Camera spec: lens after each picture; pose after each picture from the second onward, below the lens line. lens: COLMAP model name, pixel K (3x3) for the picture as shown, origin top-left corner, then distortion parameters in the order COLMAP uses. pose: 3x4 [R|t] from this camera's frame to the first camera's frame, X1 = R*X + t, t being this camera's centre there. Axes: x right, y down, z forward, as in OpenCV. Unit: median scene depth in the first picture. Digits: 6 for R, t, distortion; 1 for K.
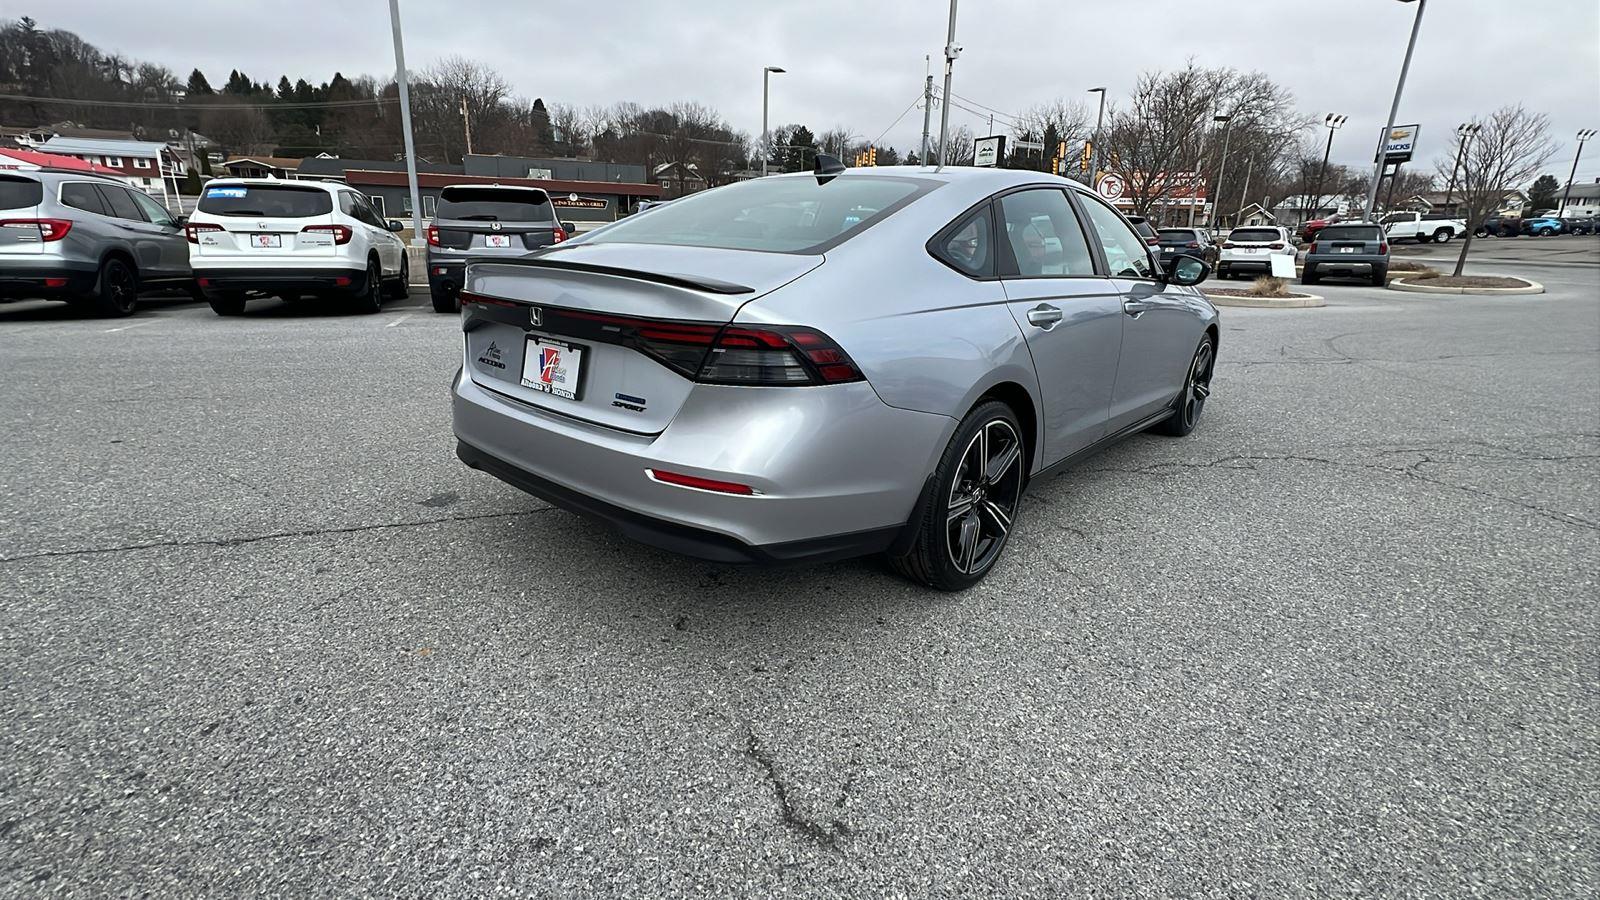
lens RADIAL K [[735.0, 0, 796.0], [0, 735.0, 445.5], [0, 0, 1]] dist [-0.002552, 0.000777]
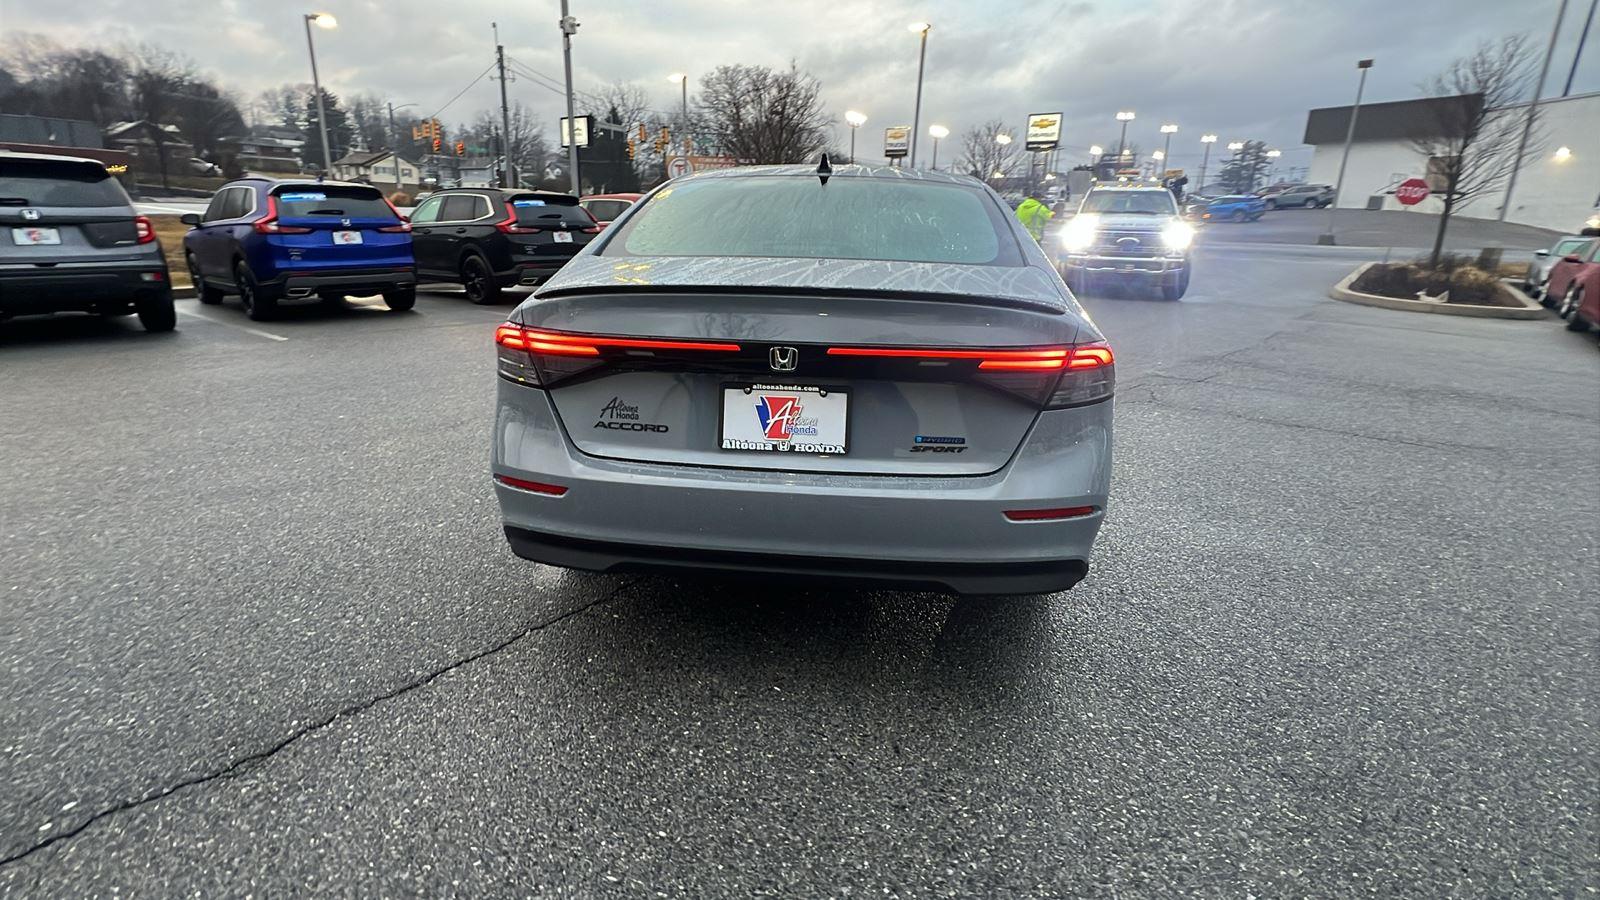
lens RADIAL K [[735.0, 0, 796.0], [0, 735.0, 445.5], [0, 0, 1]] dist [-0.002552, 0.000777]
pose [[0.853922, -0.157099, 0.496122, -0.052234], [0.145003, 0.987418, 0.063090, -0.008457], [-0.499791, 0.018065, 0.865958, 0.019385]]
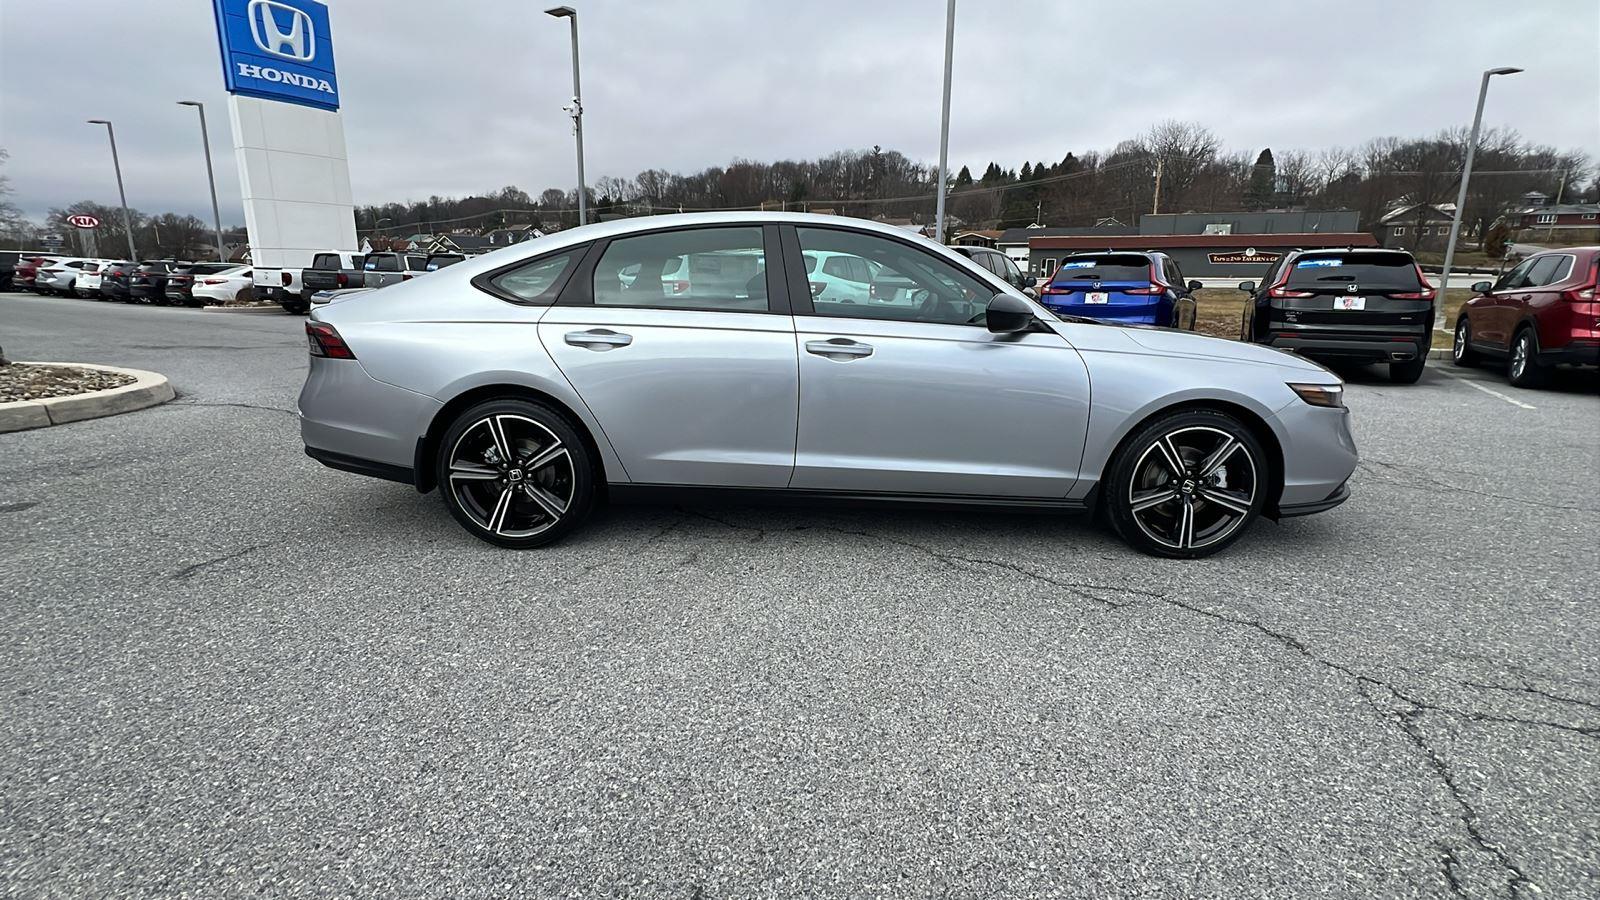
lens RADIAL K [[734.4, 0, 796.4], [0, 734.4, 445.5], [0, 0, 1]] dist [-0.001537, 0.000106]
pose [[0.650423, 0.151976, -0.744213, 0.073946], [-0.207590, 0.978045, 0.018299, -0.005173], [0.730655, 0.142589, 0.667691, 0.025056]]
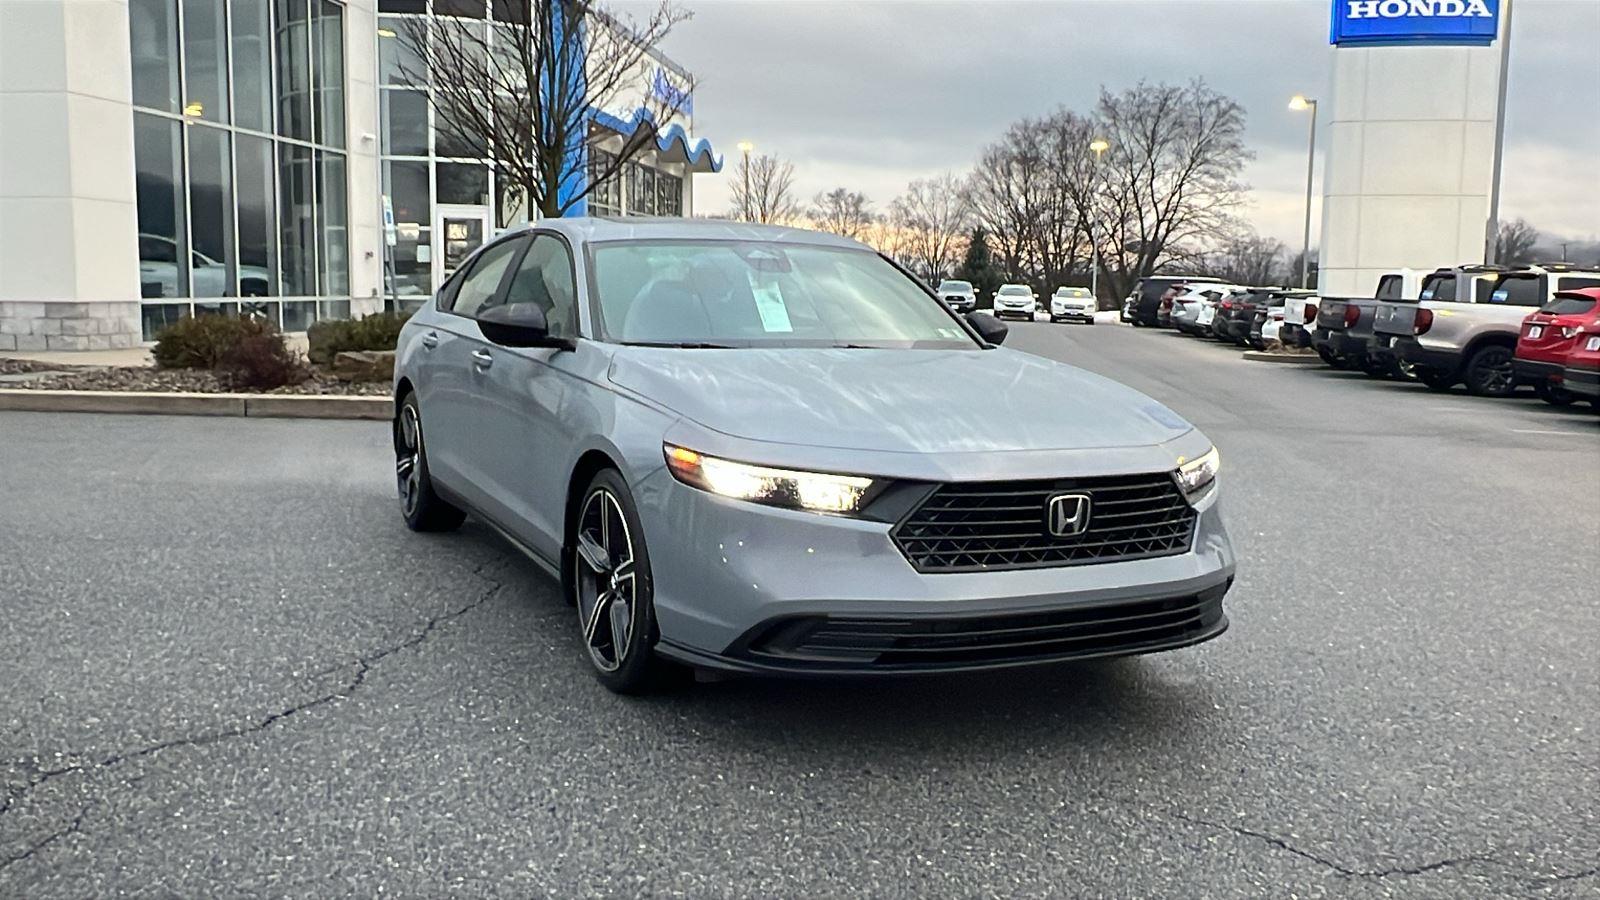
lens RADIAL K [[1395.9, 0, 794.3], [0, 1395.9, 441.9], [0, 0, 1]] dist [0.002464, -0.008162]
pose [[-0.444197, 0.061931, -0.893786, 0.117836], [-0.282590, 0.936999, 0.205368, -0.041581], [0.850195, 0.343799, -0.398712, 0.153023]]
